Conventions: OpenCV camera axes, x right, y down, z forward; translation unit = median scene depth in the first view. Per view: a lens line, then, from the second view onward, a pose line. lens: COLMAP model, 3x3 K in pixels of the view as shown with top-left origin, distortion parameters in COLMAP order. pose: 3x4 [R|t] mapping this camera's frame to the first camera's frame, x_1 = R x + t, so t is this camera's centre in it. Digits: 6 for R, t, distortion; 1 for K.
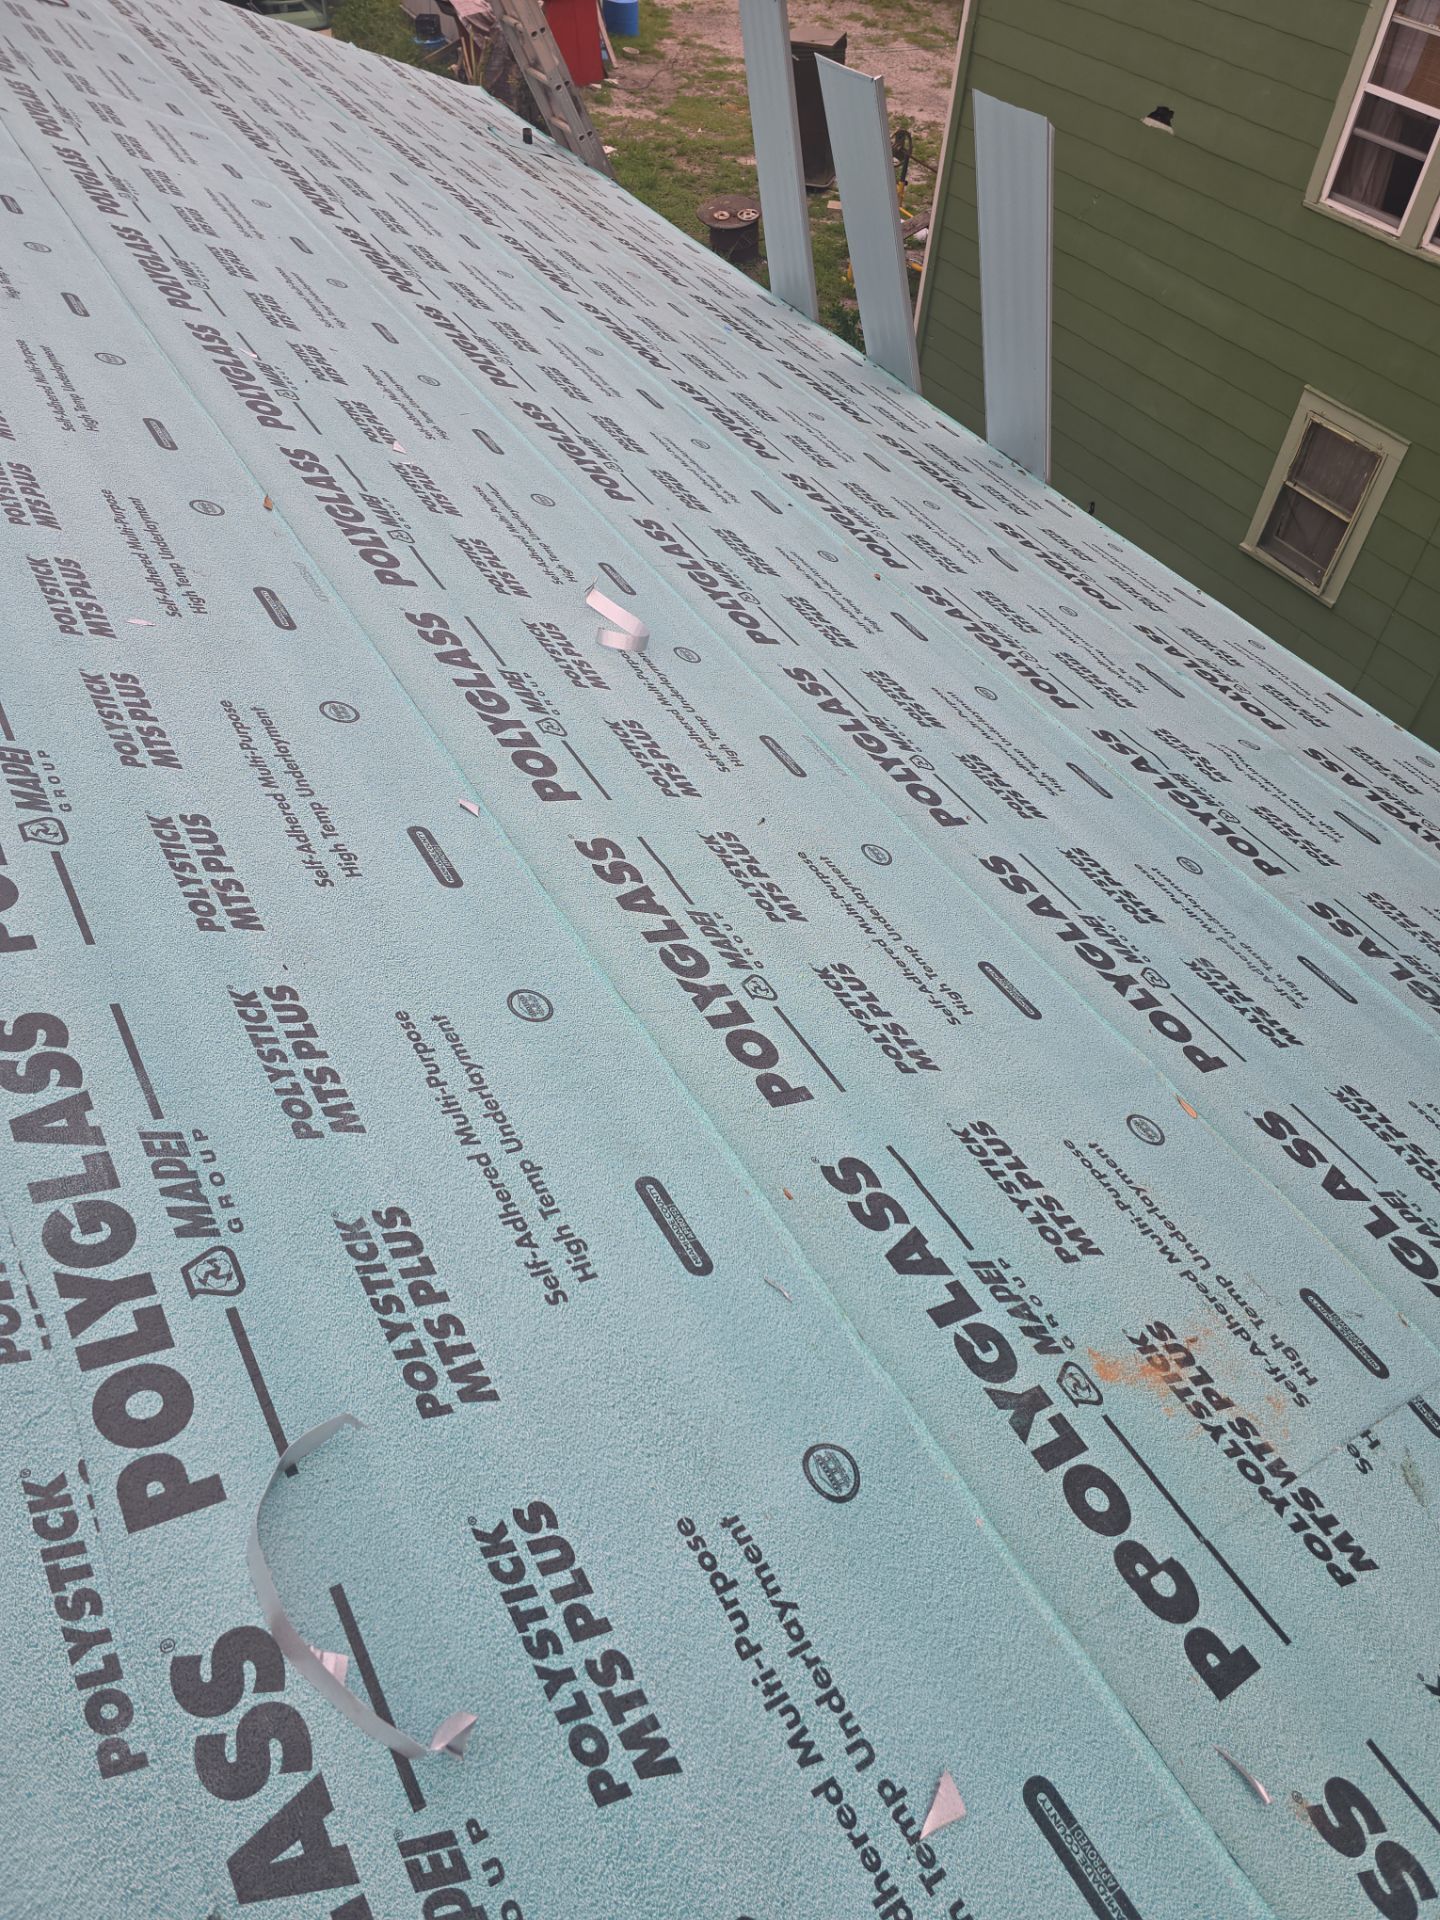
lens RADIAL K [[647.4, 0, 722.0], [0, 647.4, 949.4], [0, 0, 1]] dist [0.004770, -0.001752]
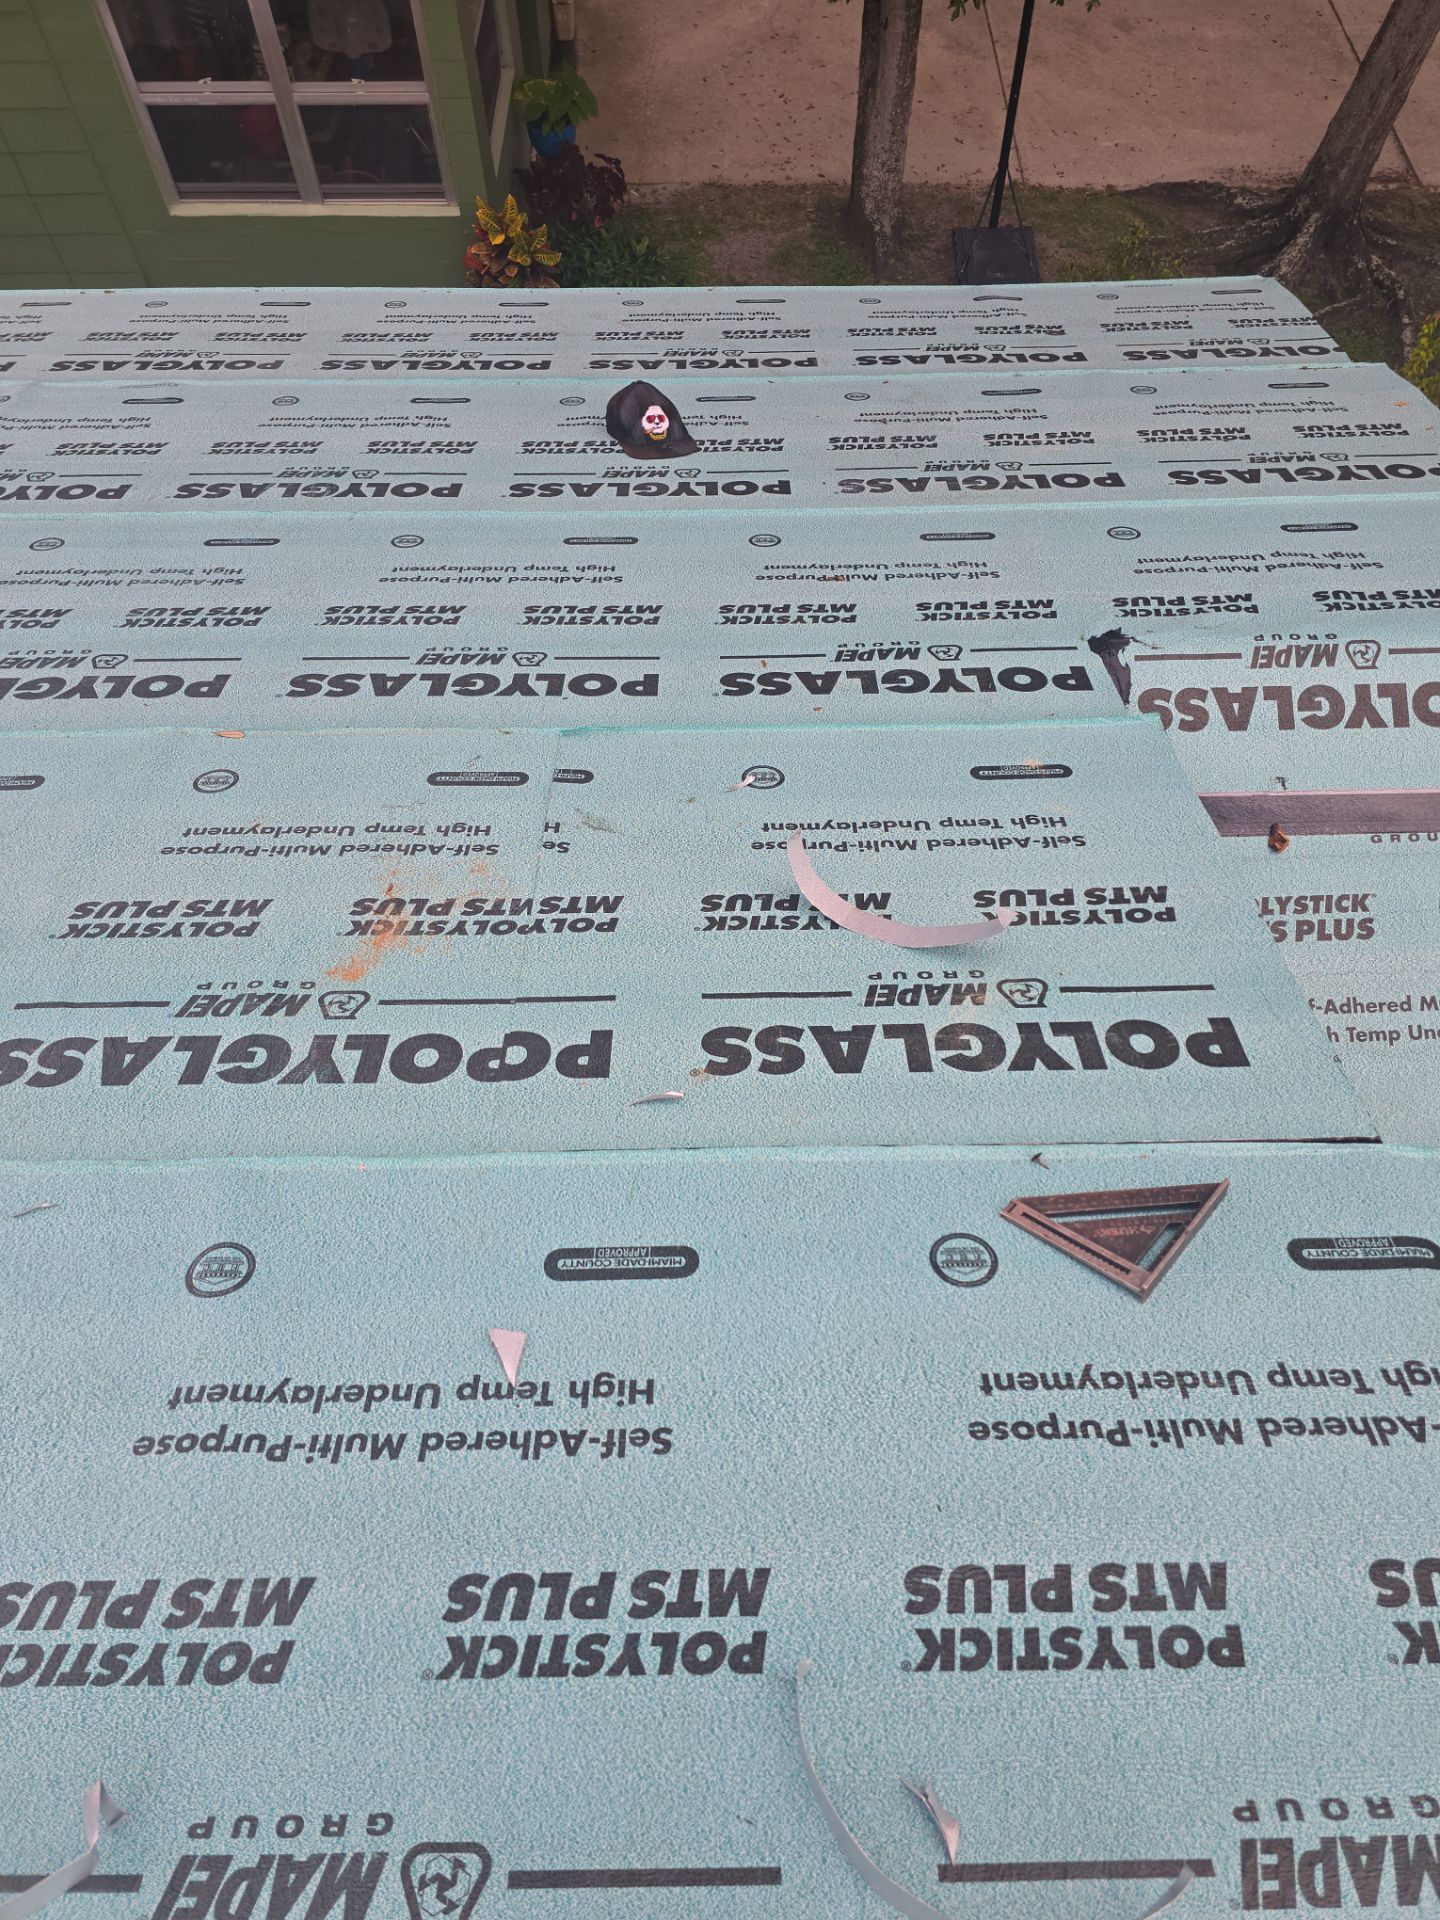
lens RADIAL K [[793.6, 0, 725.0], [0, 793.6, 944.5], [0, 0, 1]] dist [0.008456, -0.004664]
pose [[0.578408, -0.770086, 0.269095, 0.597232], [0.743364, 0.633428, 0.214893, 0.745952], [-0.335938, 0.075740, 0.938834, -0.330736]]
